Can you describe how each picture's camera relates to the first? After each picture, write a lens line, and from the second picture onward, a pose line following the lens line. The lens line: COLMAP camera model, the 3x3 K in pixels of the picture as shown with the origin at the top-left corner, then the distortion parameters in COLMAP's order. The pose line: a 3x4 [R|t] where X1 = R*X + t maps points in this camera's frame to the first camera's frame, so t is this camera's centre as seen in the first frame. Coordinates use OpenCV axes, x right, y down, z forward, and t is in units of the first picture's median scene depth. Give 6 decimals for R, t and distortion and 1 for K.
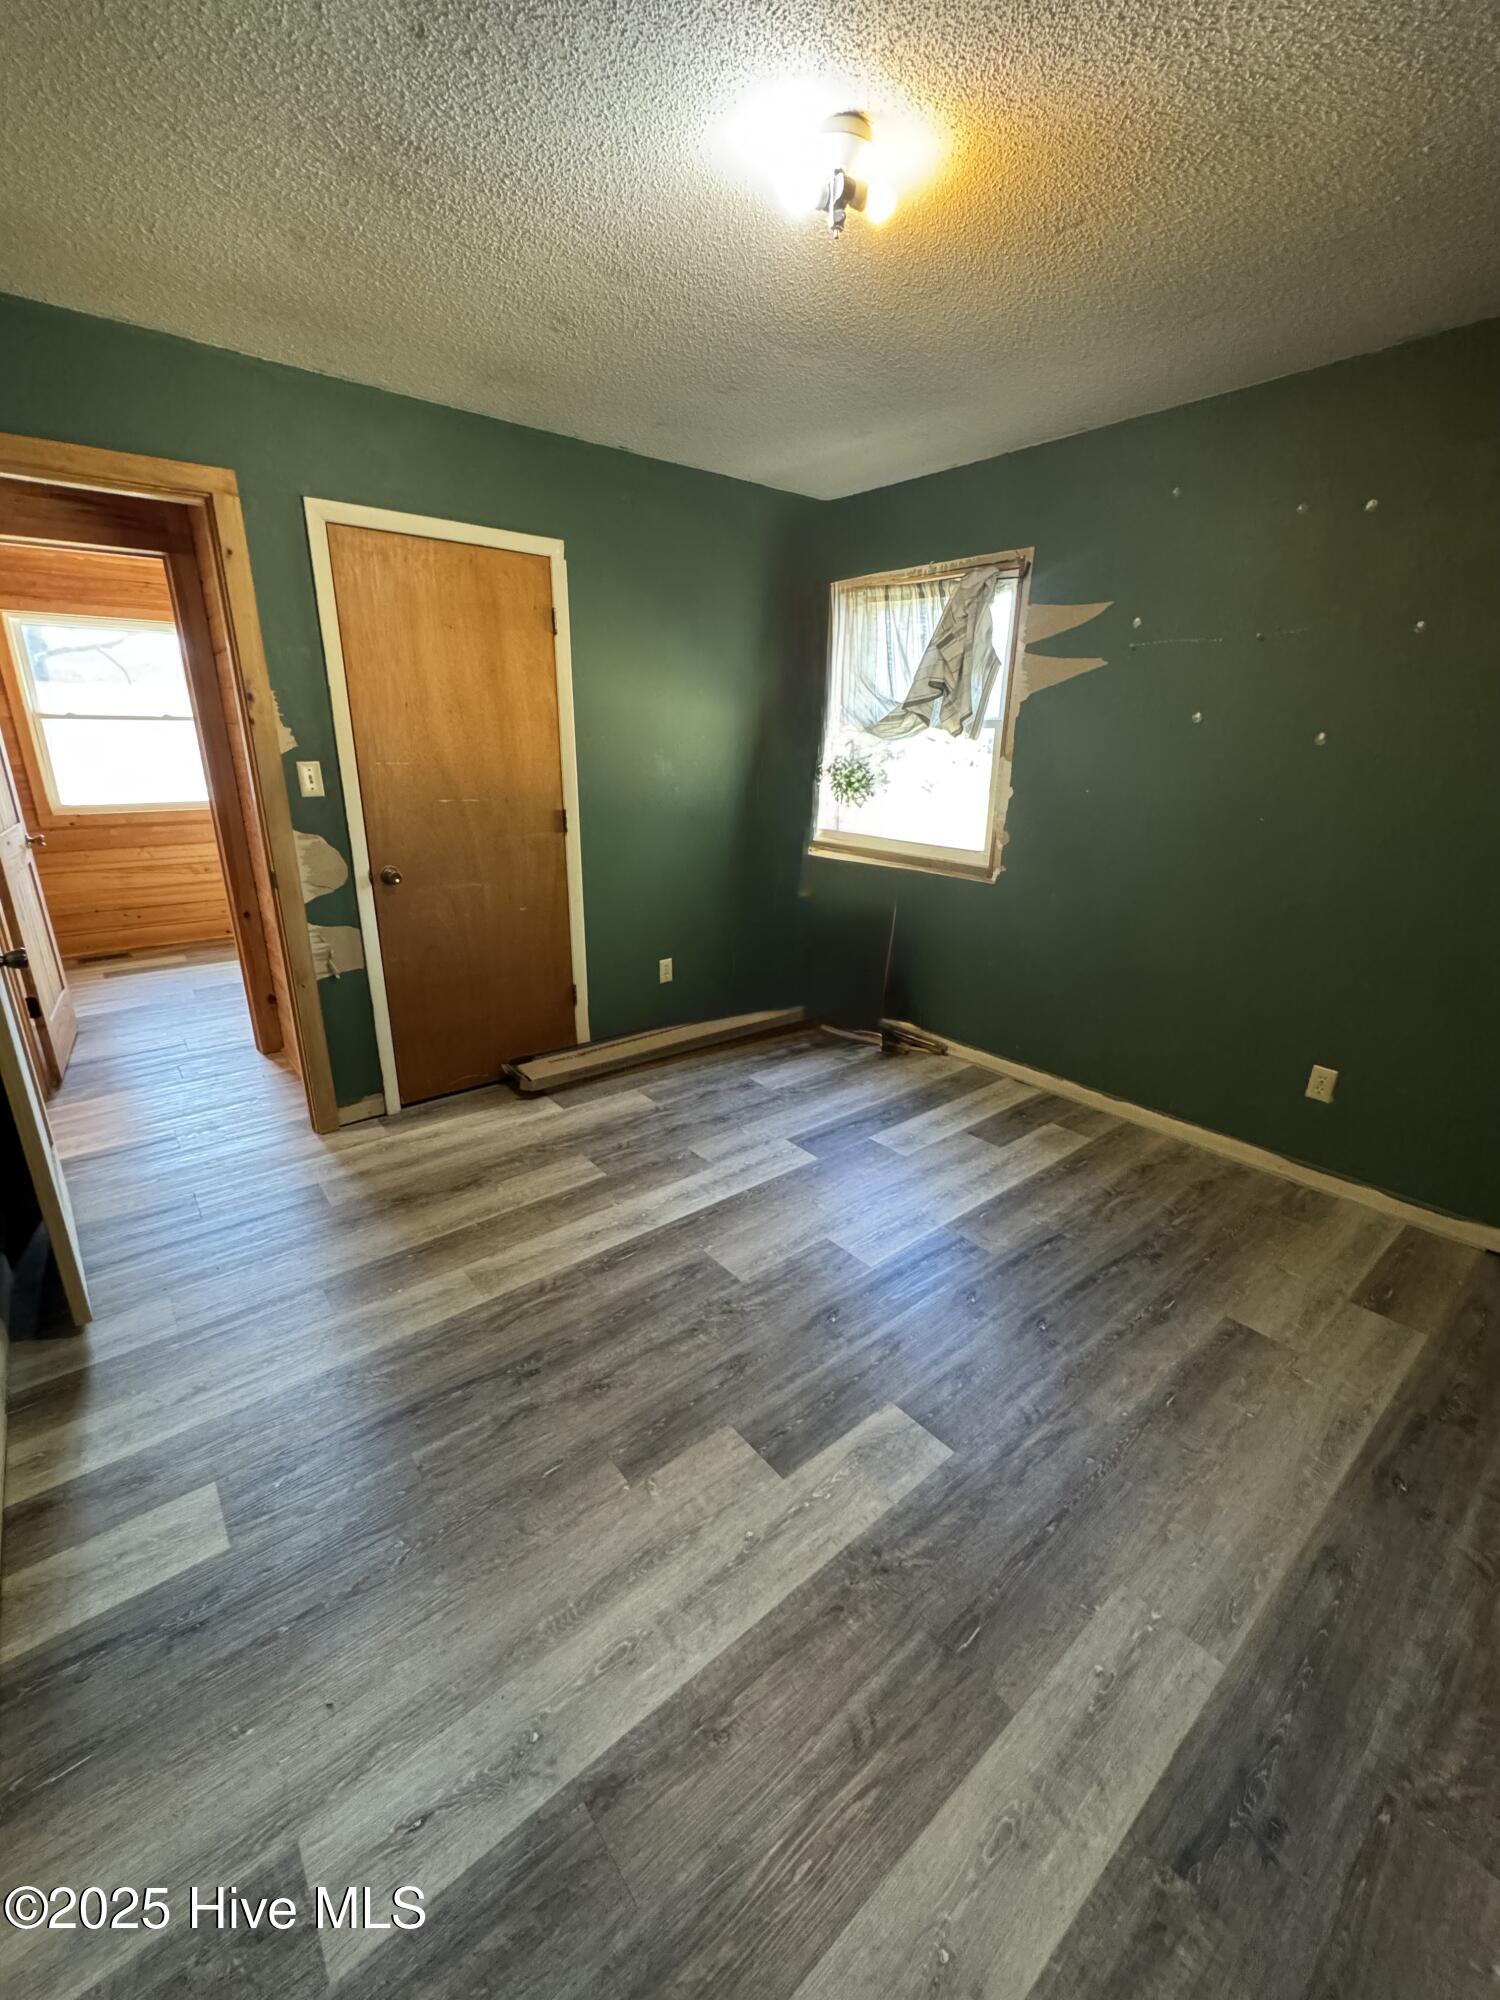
lens RADIAL K [[796.5, 0, 741.7], [0, 796.5, 995.1], [0, 0, 1]] dist [-0.002722, 0.000597]
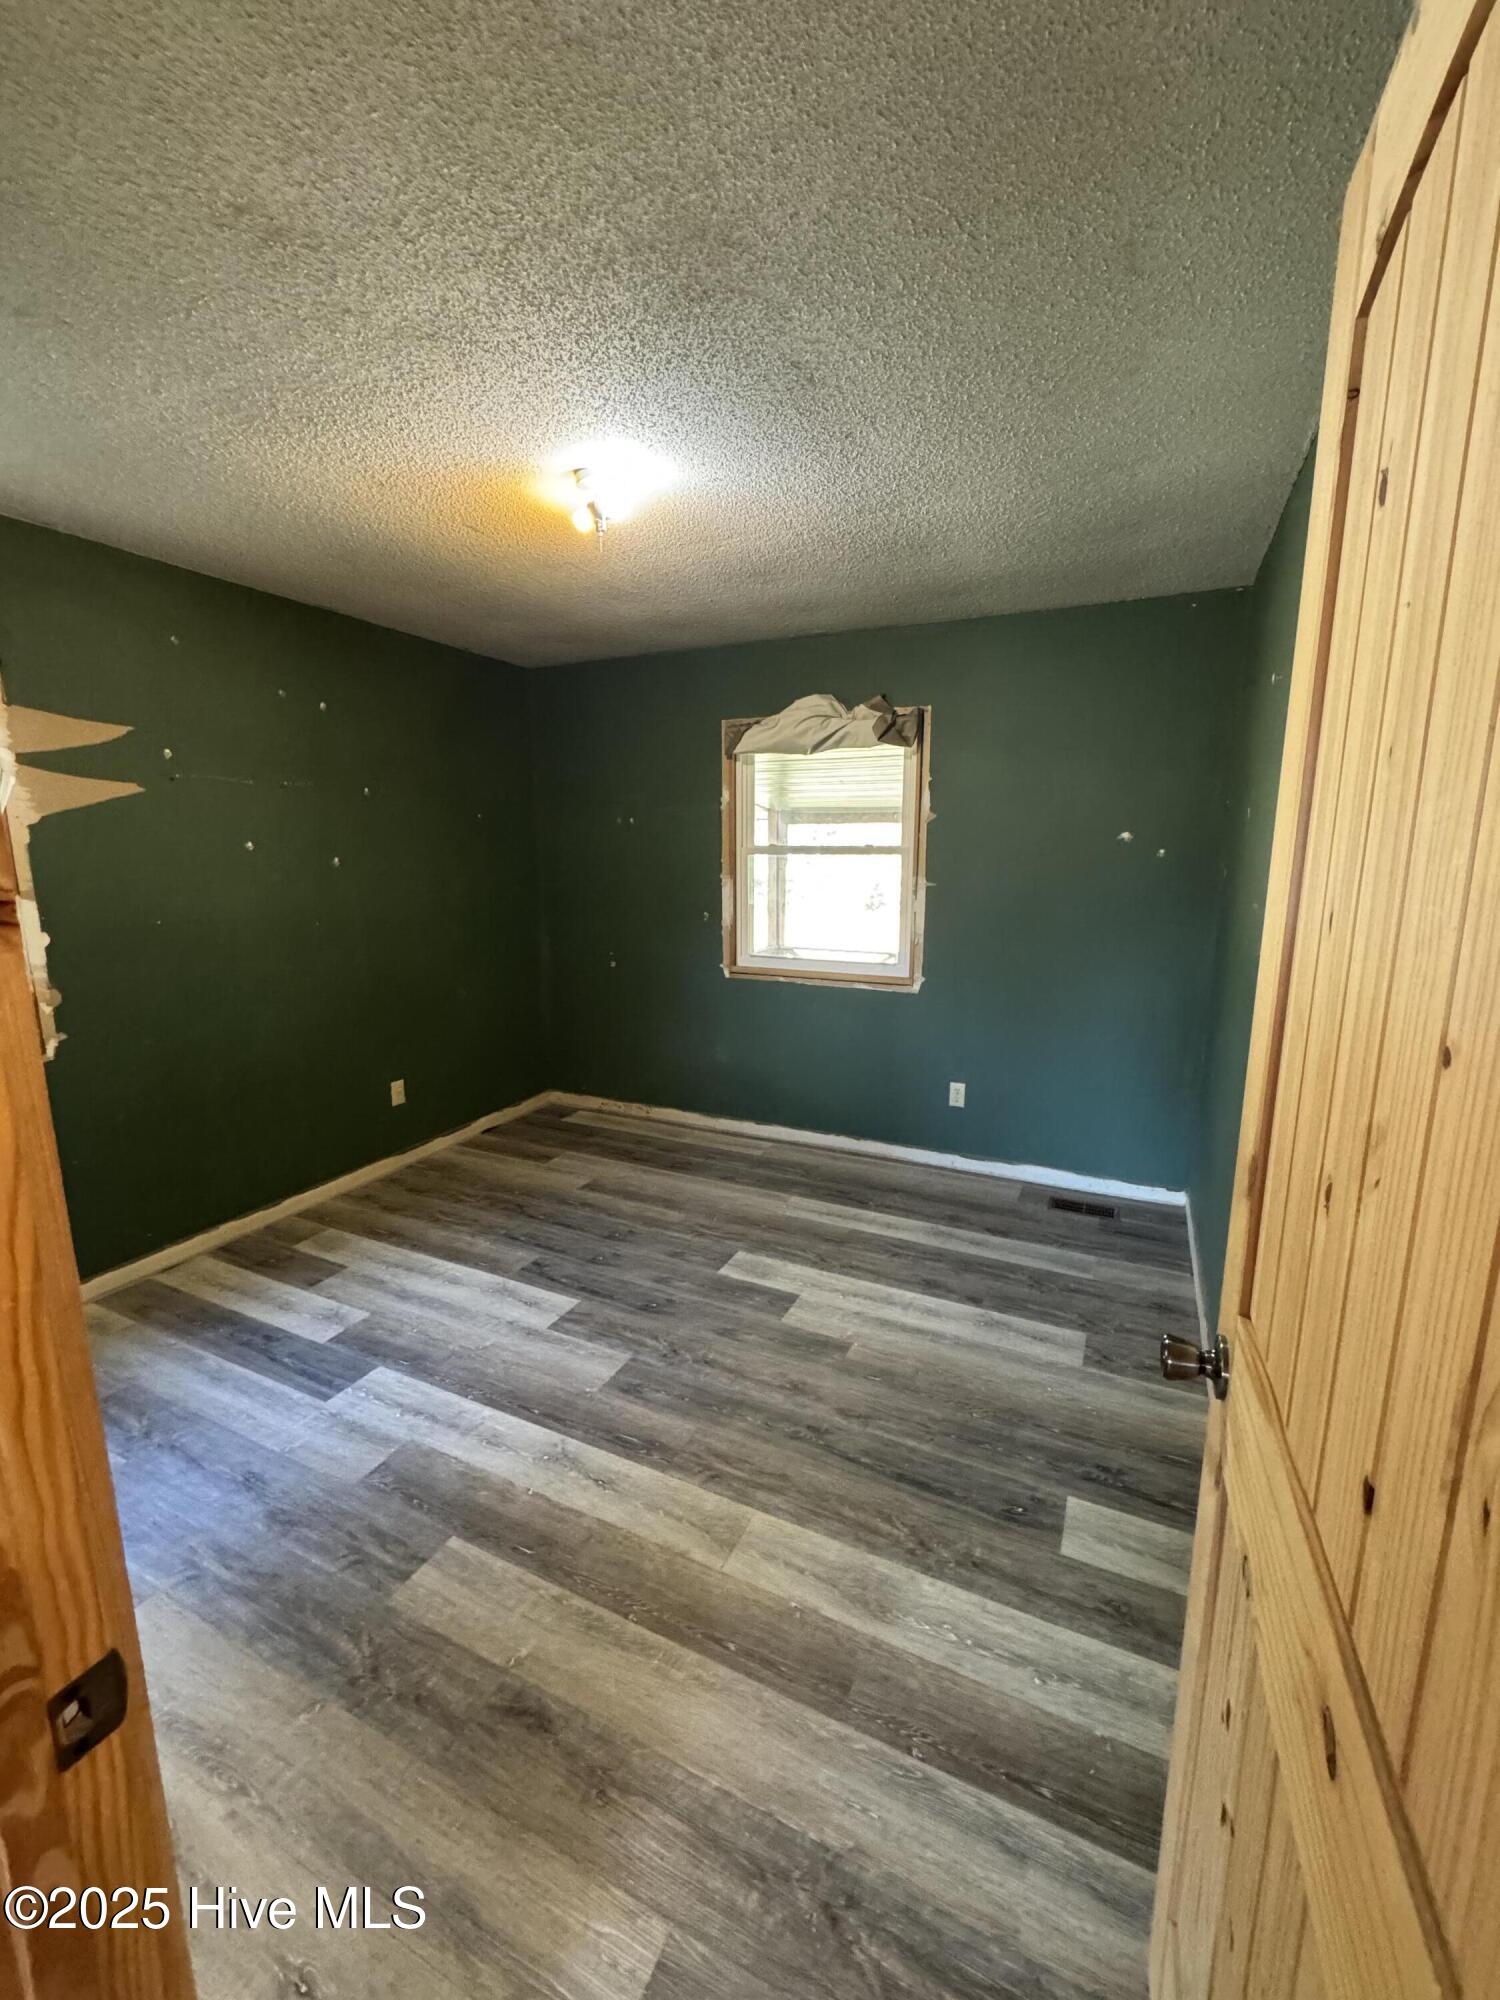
lens RADIAL K [[796.5, 0, 748.5], [0, 796.5, 998.6], [0, 0, 1]] dist [-0.002722, 0.000597]
pose [[-0.411258, -0.178711, 0.893828, -0.841036], [0.283954, 0.906680, 0.311931, -0.332802], [-0.866162, 0.382090, -0.322134, 0.912464]]
